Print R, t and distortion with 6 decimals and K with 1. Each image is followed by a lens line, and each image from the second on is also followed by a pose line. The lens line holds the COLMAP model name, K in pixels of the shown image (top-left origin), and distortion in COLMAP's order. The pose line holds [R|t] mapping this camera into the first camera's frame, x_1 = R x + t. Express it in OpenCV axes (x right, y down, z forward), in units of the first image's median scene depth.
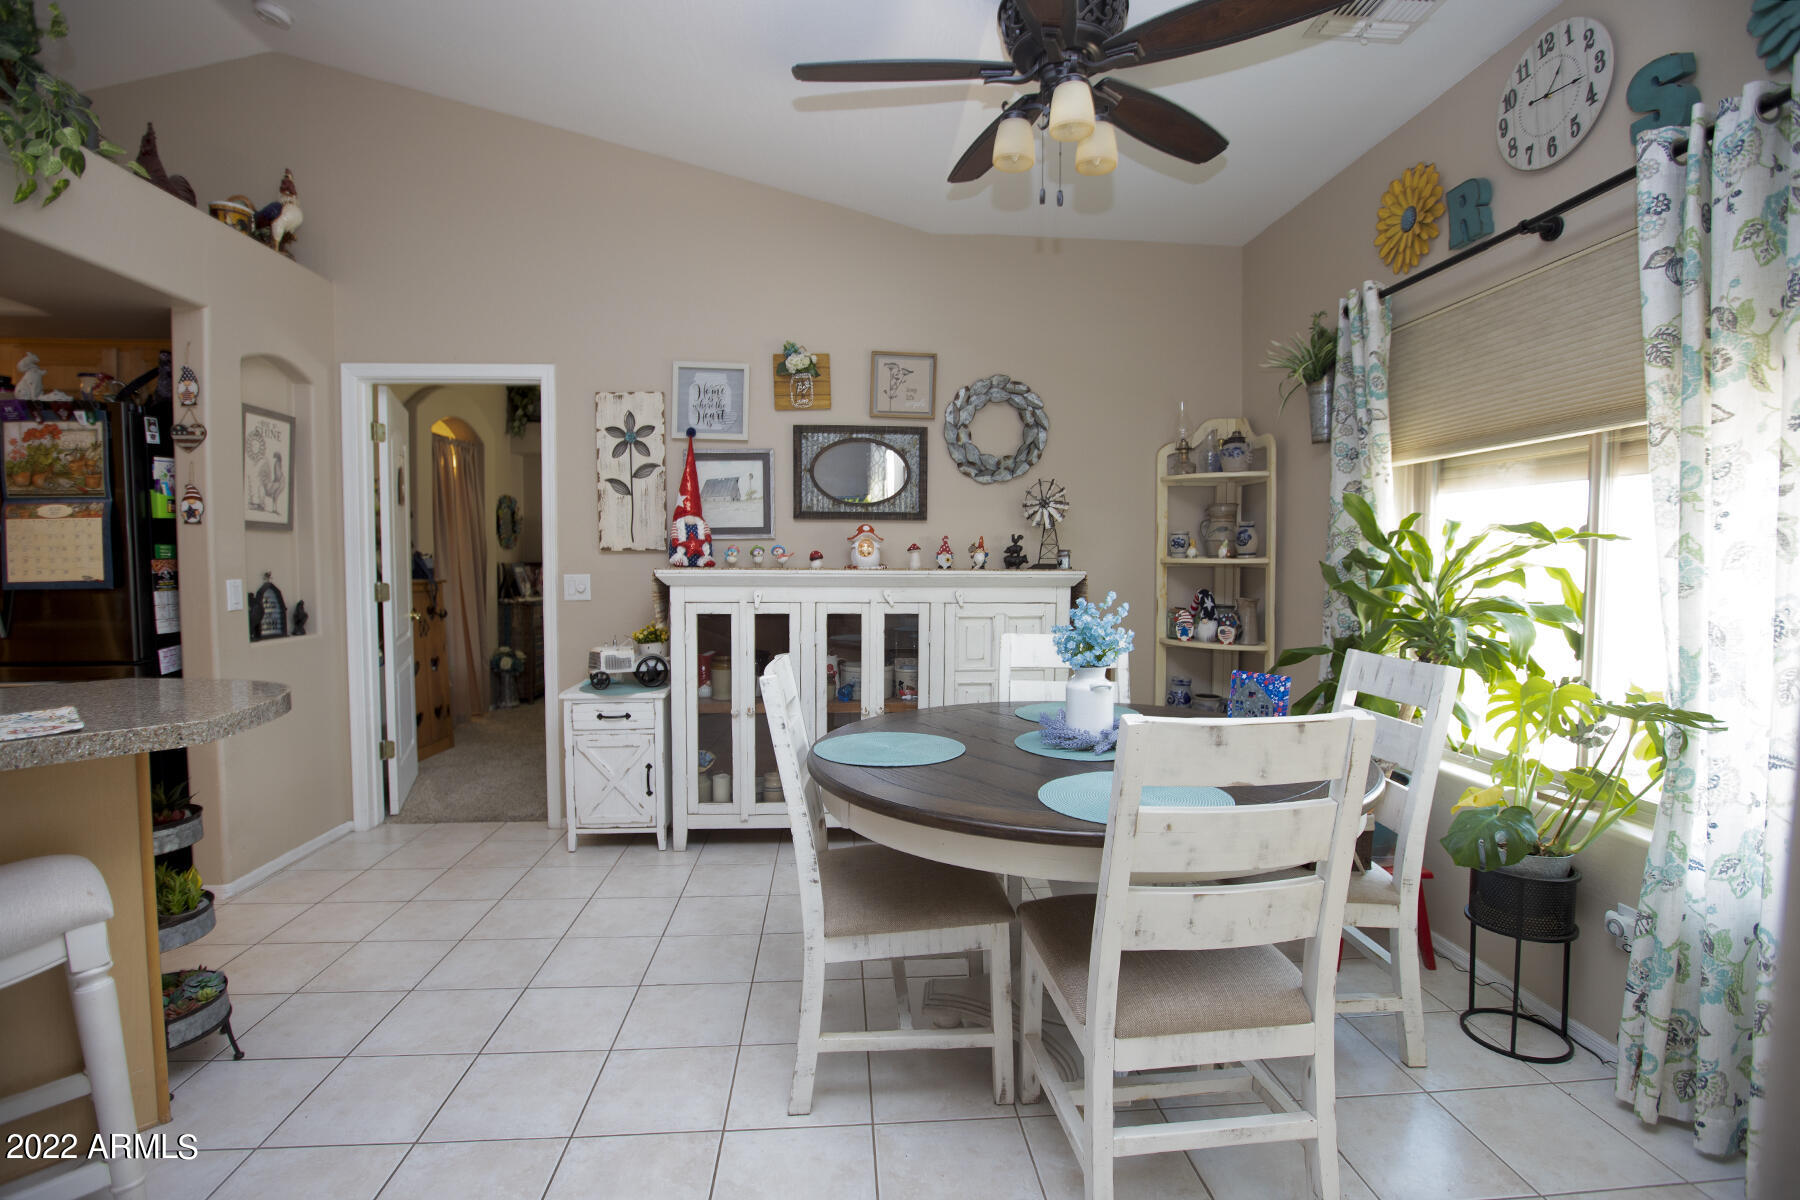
lens RADIAL K [[841.9, 0, 901.5], [0, 841.9, 602.9], [0, 0, 1]] dist [-0.057784, 0.020534]
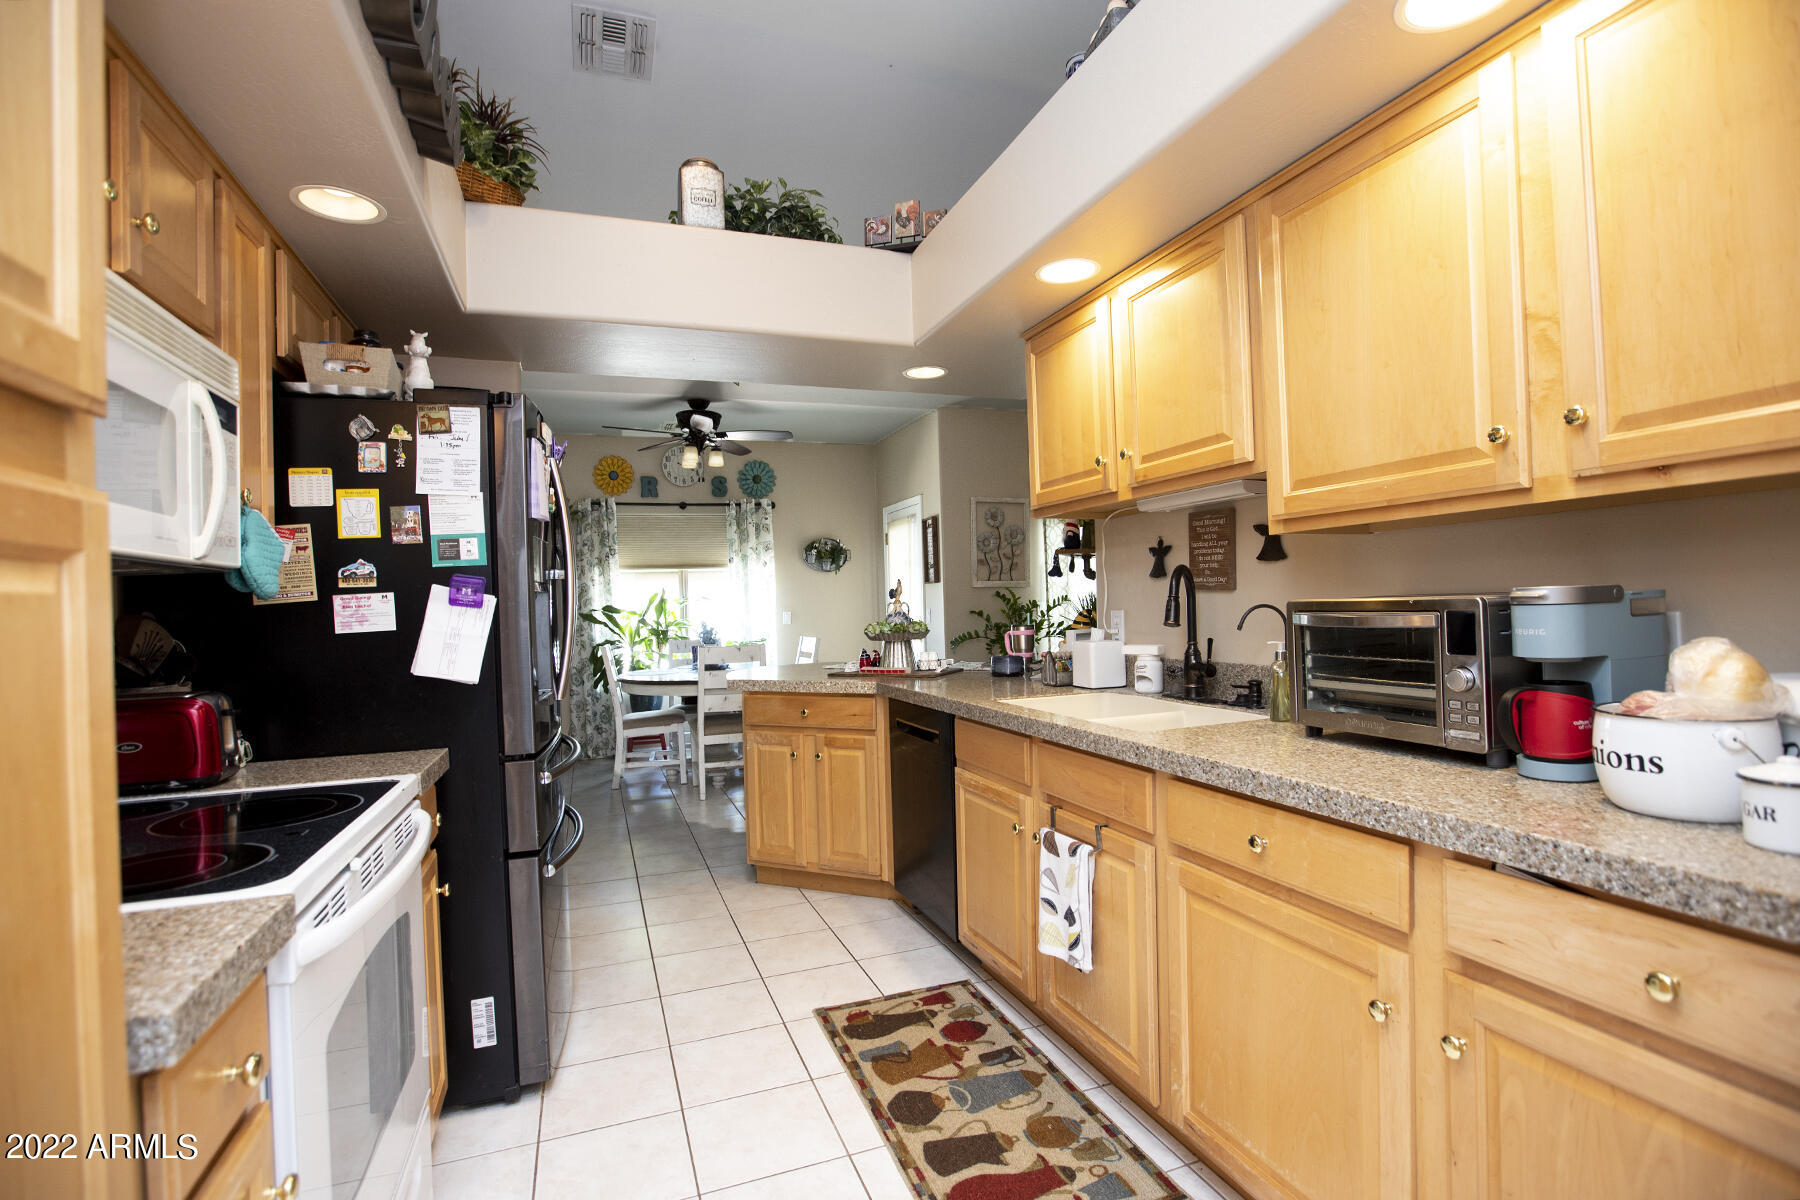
lens RADIAL K [[841.9, 0, 901.5], [0, 841.9, 602.9], [0, 0, 1]] dist [-0.057784, 0.020534]
pose [[-0.275482, 0.006448, 0.961285, -1.626174], [0.080377, 0.996630, 0.016350, -0.035307], [-0.957940, 0.081769, -0.275072, 0.684716]]
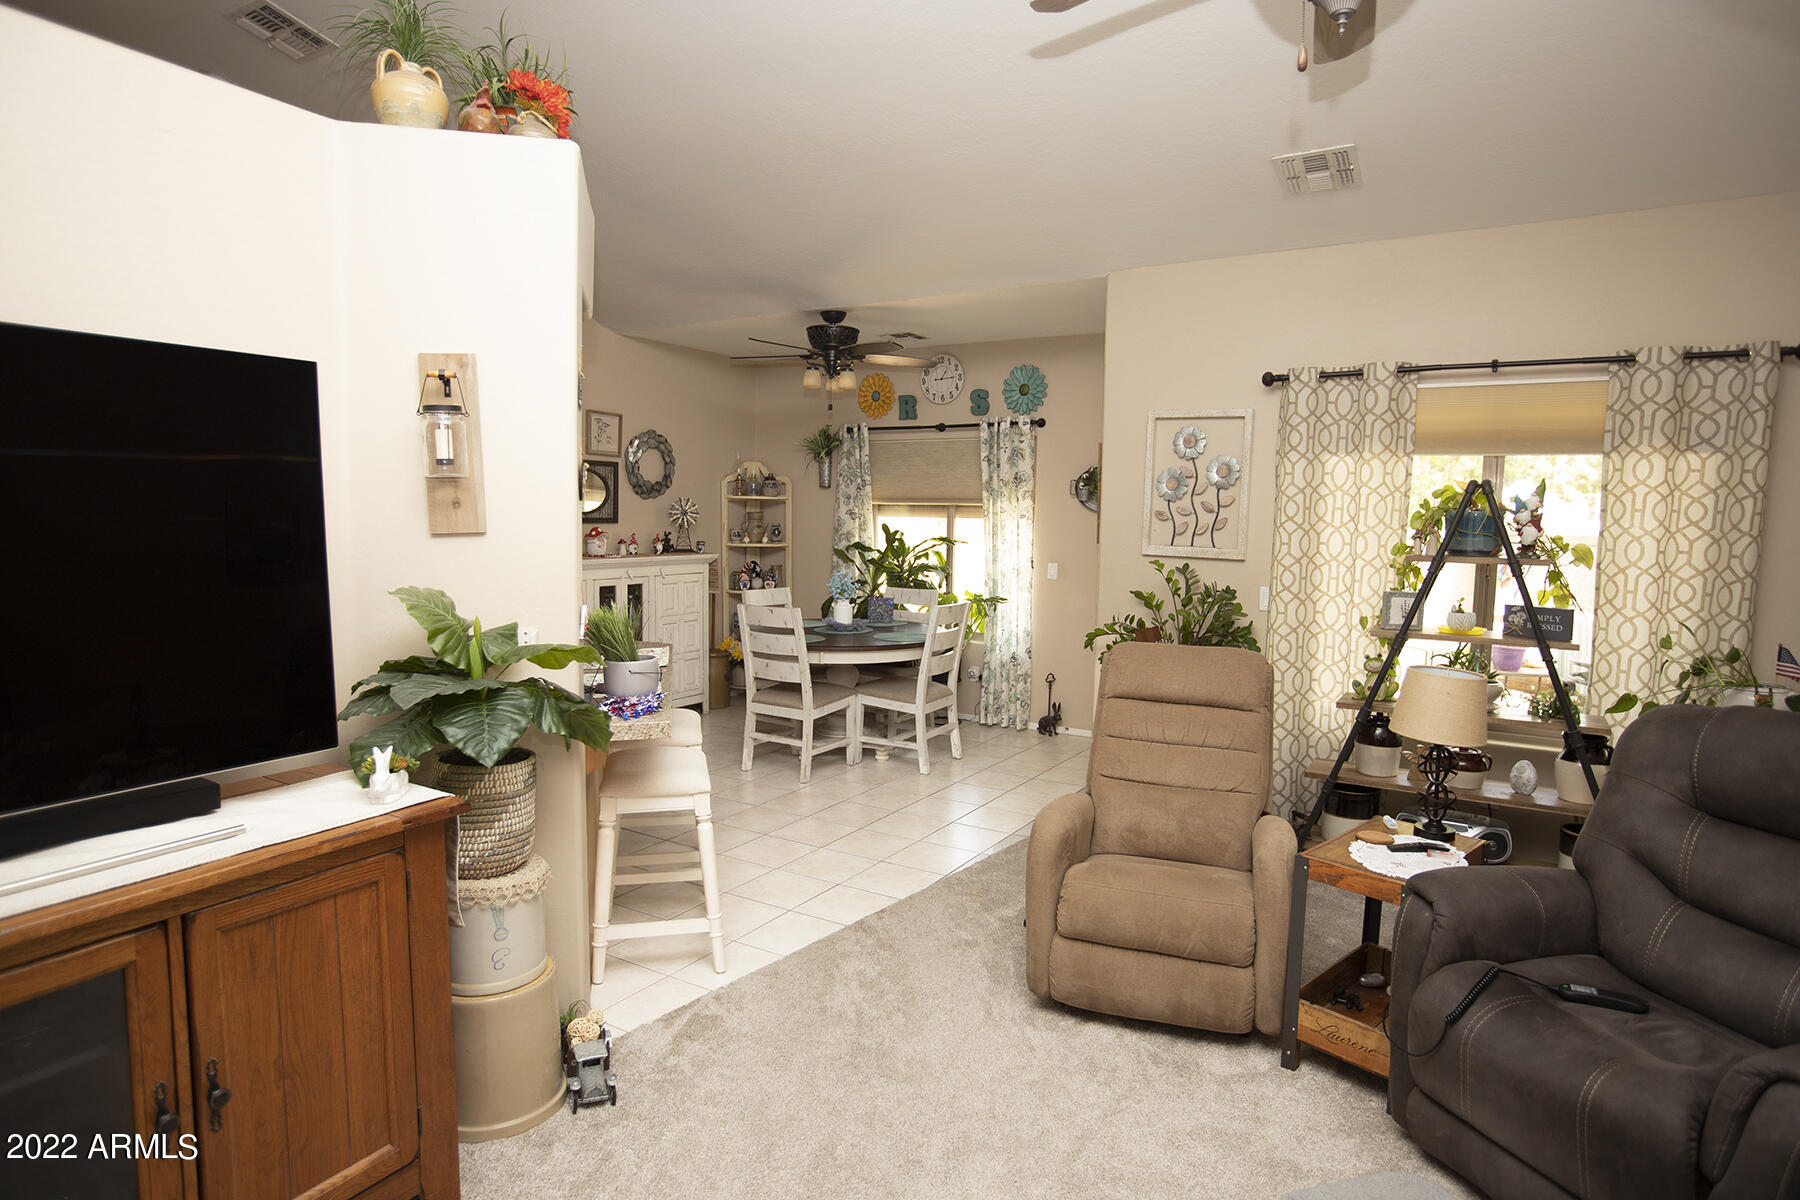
lens RADIAL K [[992.9, 0, 899.9], [0, 992.9, 603.0], [0, 0, 1]] dist [-0.048794, 0.040746]
pose [[0.590281, -0.071005, 0.804069, -1.218162], [0.029691, 0.997359, 0.066278, -0.060965], [-0.806651, -0.015249, 0.590831, -0.522526]]
